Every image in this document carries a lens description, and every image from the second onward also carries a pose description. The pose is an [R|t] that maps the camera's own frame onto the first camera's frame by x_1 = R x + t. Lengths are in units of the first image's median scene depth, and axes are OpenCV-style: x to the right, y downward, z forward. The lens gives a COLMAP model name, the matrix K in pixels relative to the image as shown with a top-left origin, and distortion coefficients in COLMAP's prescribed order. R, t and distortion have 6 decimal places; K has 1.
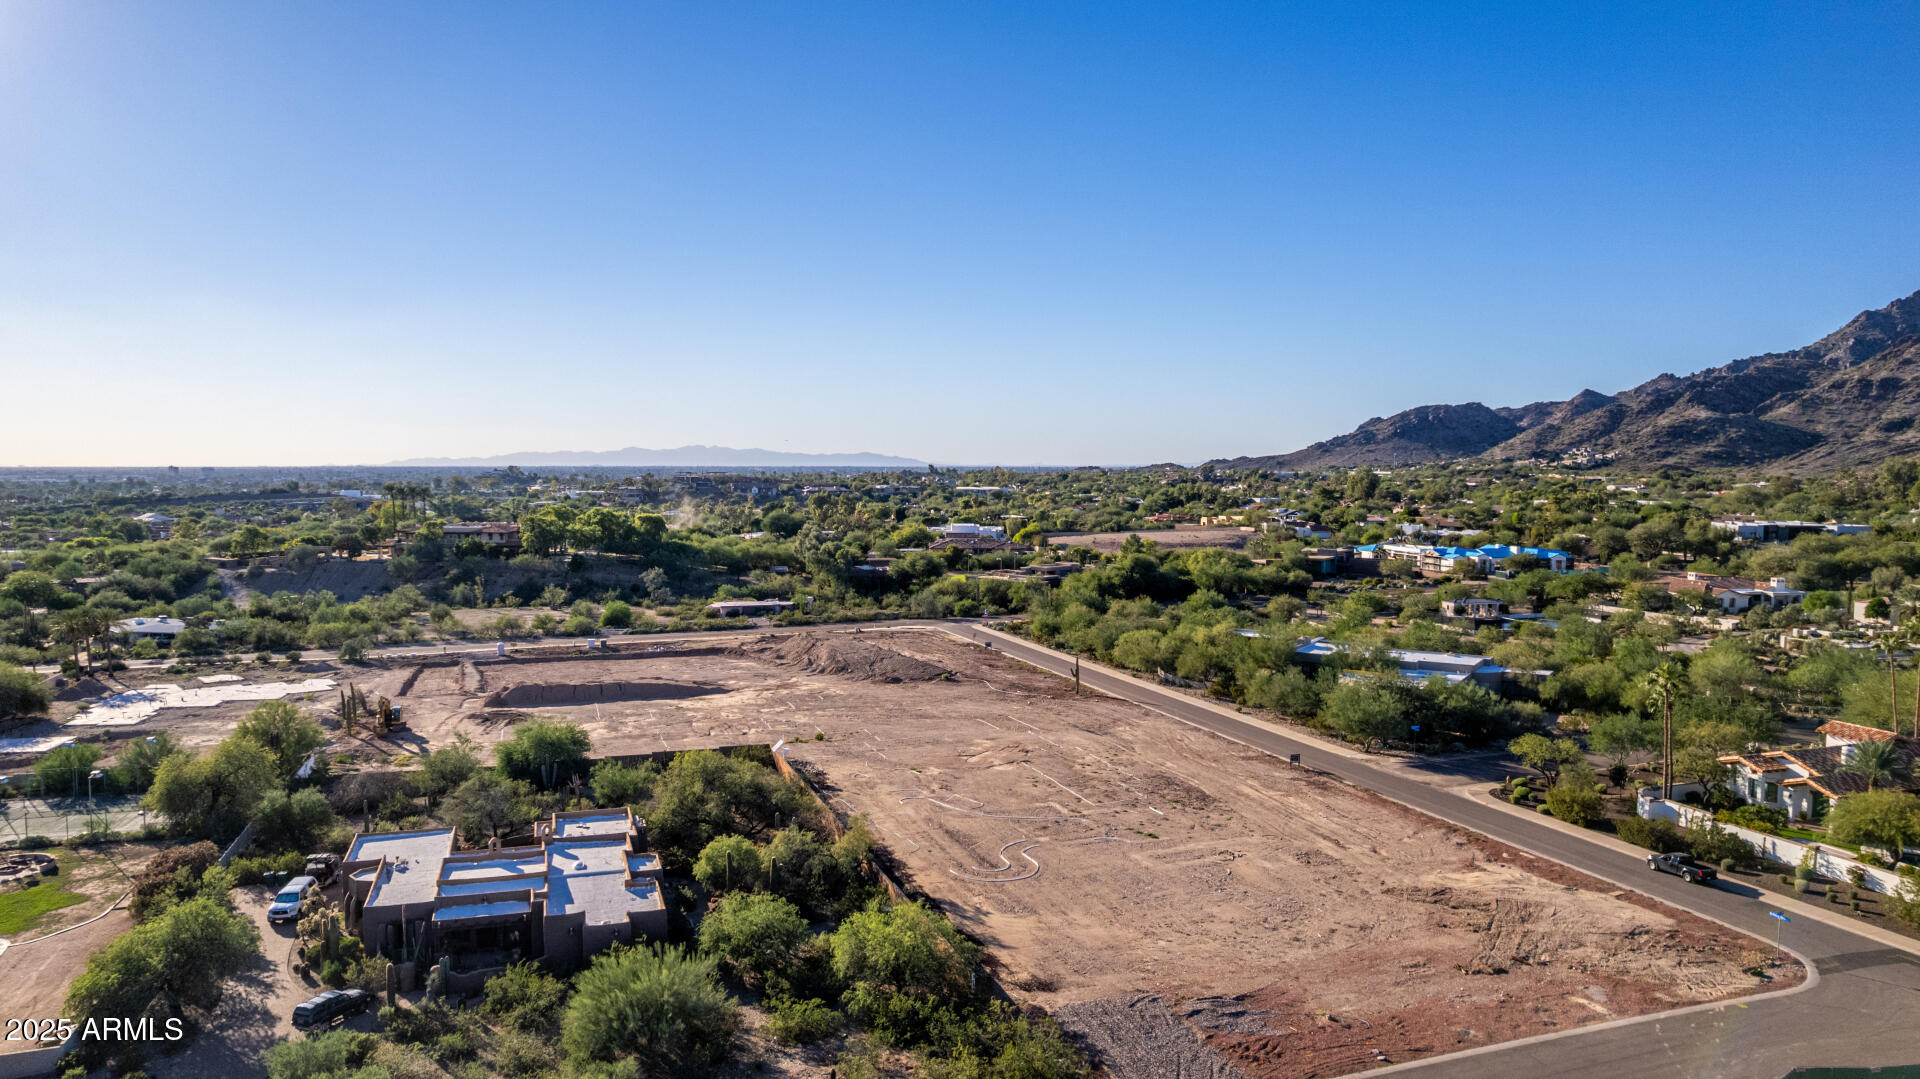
lens RADIAL K [[1221.7, 0, 960.6], [0, 1221.7, 538.1], [0, 0, 1]] dist [-0.068016, 0.059413]
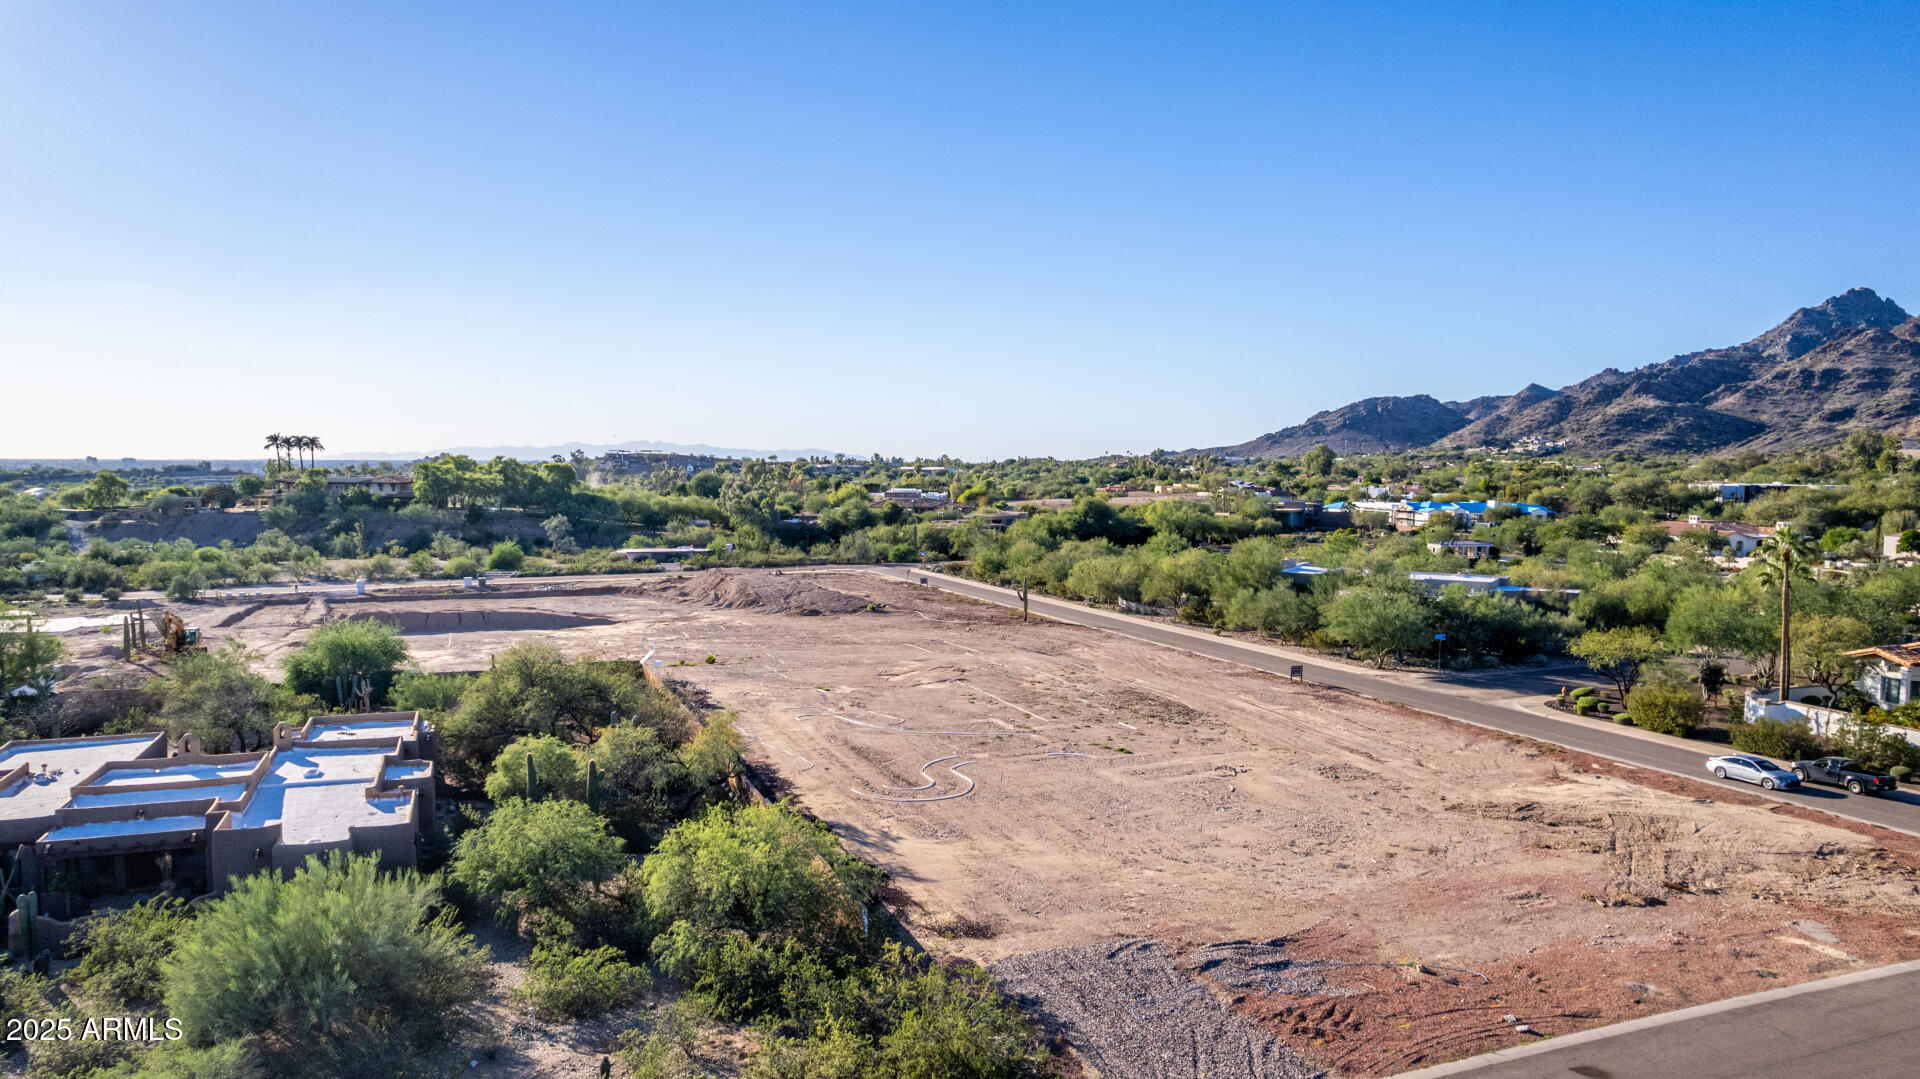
lens RADIAL K [[1221.7, 0, 954.3], [0, 1221.7, 538.2], [0, 0, 1]] dist [-0.068016, 0.059413]
pose [[0.999297, 0.001770, 0.037436, 0.019963], [-0.001754, 0.999998, -0.000466, 0.096965], [-0.037436, 0.000400, 0.999299, 0.211743]]
